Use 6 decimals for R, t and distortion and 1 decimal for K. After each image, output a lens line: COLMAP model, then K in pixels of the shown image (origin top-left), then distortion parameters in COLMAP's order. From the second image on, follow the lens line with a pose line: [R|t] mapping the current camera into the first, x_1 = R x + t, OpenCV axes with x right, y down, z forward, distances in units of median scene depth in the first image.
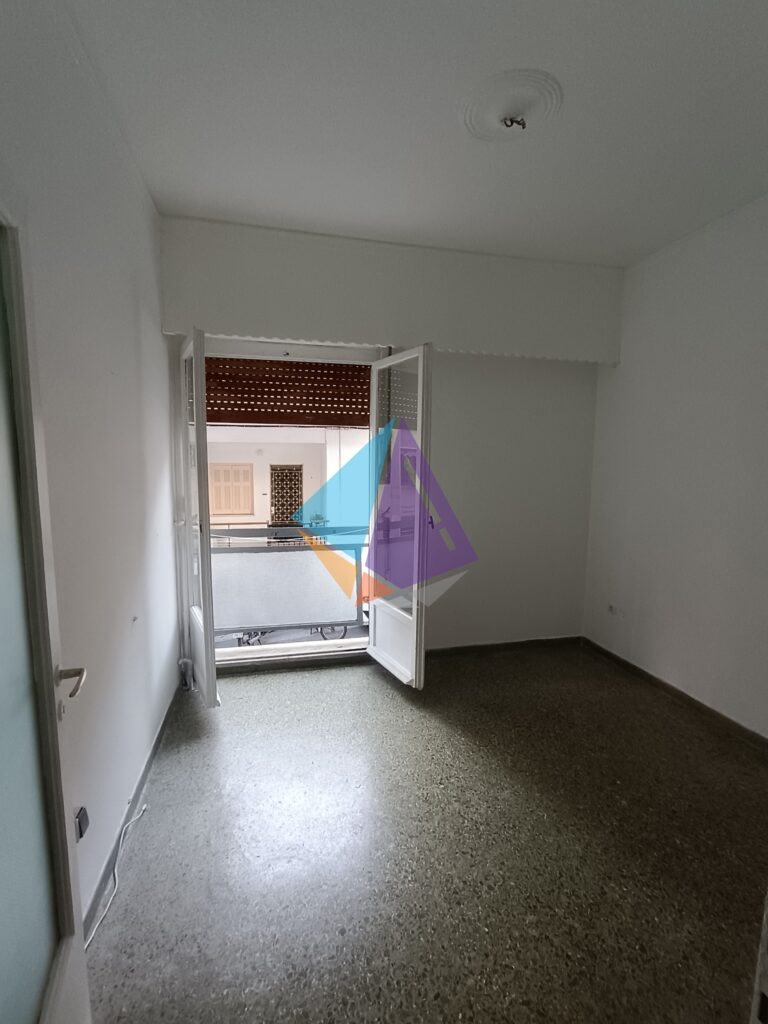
lens RADIAL K [[471.0, 0, 379.7], [0, 471.0, 514.8], [0, 0, 1]] dist [0.003009, 0.001272]
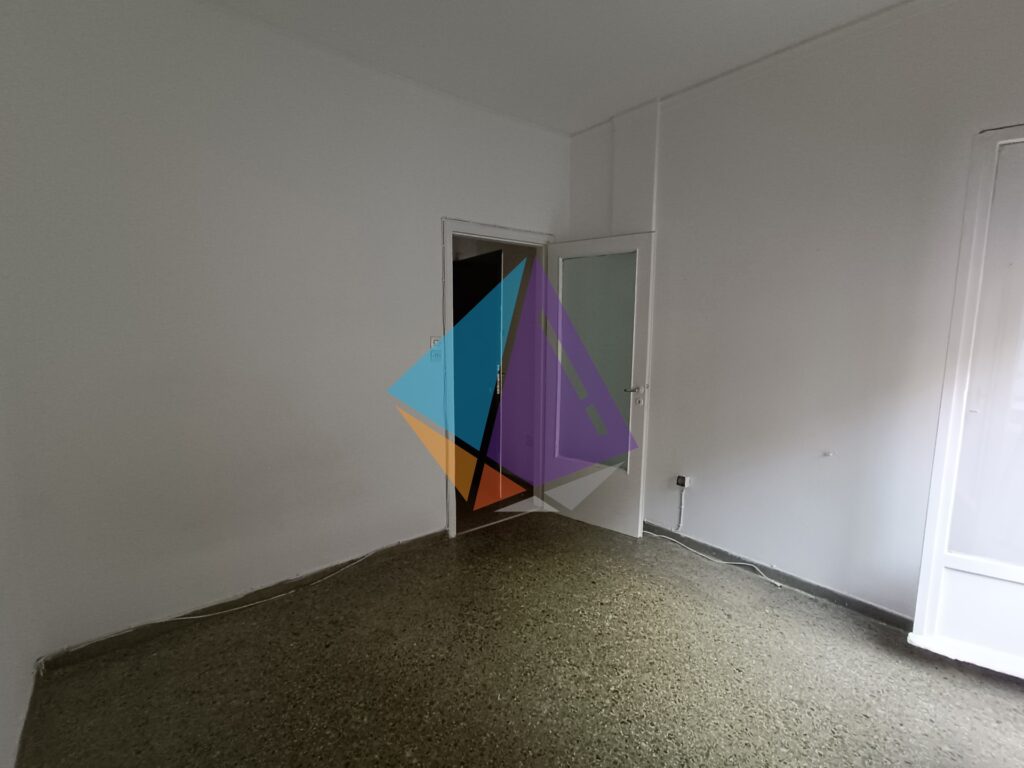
lens RADIAL K [[471.0, 0, 510.2], [0, 471.0, 384.2], [0, 0, 1]] dist [0.003009, 0.001272]
pose [[-0.894711, 0.045299, -0.444342, 0.437654], [-0.064594, 0.971262, 0.229080, -0.099800], [0.441949, 0.233662, -0.866073, 1.022321]]
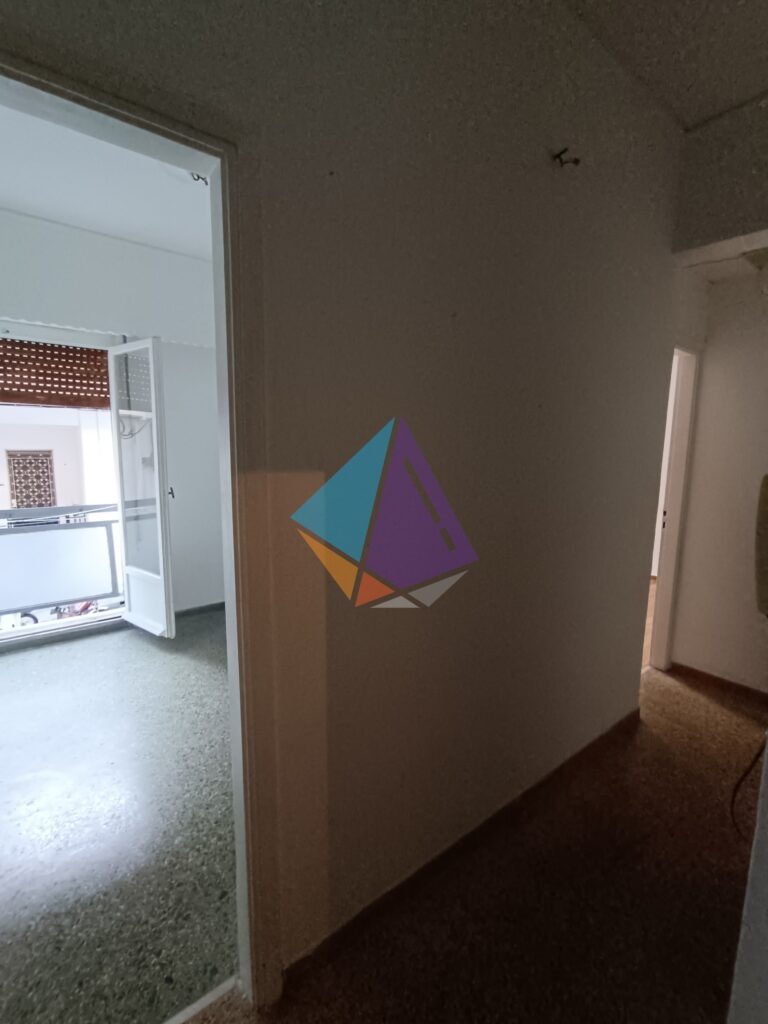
lens RADIAL K [[471.0, 0, 383.2], [0, 471.0, 514.0], [0, 0, 1]] dist [0.003009, 0.001272]
pose [[0.906080, -0.062286, 0.418497, 0.078505], [0.051054, 0.997973, 0.037994, 0.042737], [-0.420015, -0.013059, 0.907423, -0.233647]]
